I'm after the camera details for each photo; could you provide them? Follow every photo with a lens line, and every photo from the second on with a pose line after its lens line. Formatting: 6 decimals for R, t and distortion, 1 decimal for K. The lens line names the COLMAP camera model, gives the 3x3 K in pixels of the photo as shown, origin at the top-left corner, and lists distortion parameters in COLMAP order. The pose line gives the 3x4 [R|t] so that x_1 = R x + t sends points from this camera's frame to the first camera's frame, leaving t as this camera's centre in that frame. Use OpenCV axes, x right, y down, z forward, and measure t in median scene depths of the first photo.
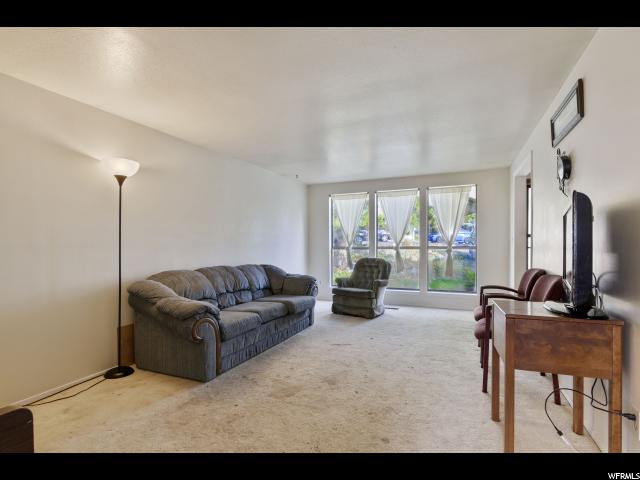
lens RADIAL K [[319.1, 0, 320.7], [0, 319.1, 254.6], [0, 0, 1]] dist [-0.000207, -0.000092]
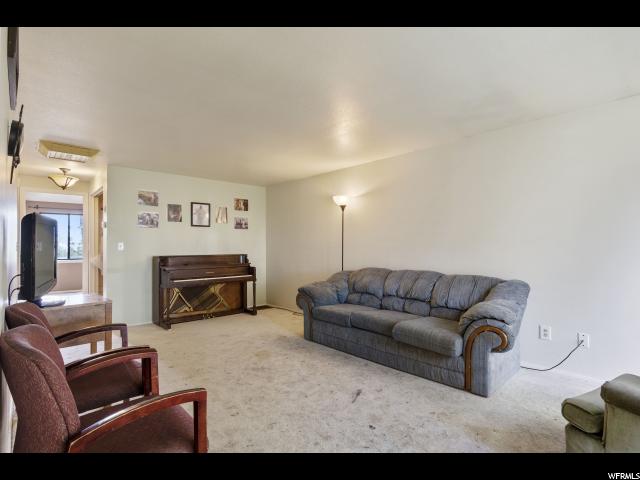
lens RADIAL K [[327.4, 0, 320.7], [0, 327.4, 230.8], [0, 0, 1]] dist [-0.000150, 0.000004]
pose [[-0.399432, -0.017426, -0.916597, 0.958636], [-0.010828, 0.999839, -0.014289, -0.086716], [0.916699, 0.004217, -0.399557, 1.534438]]
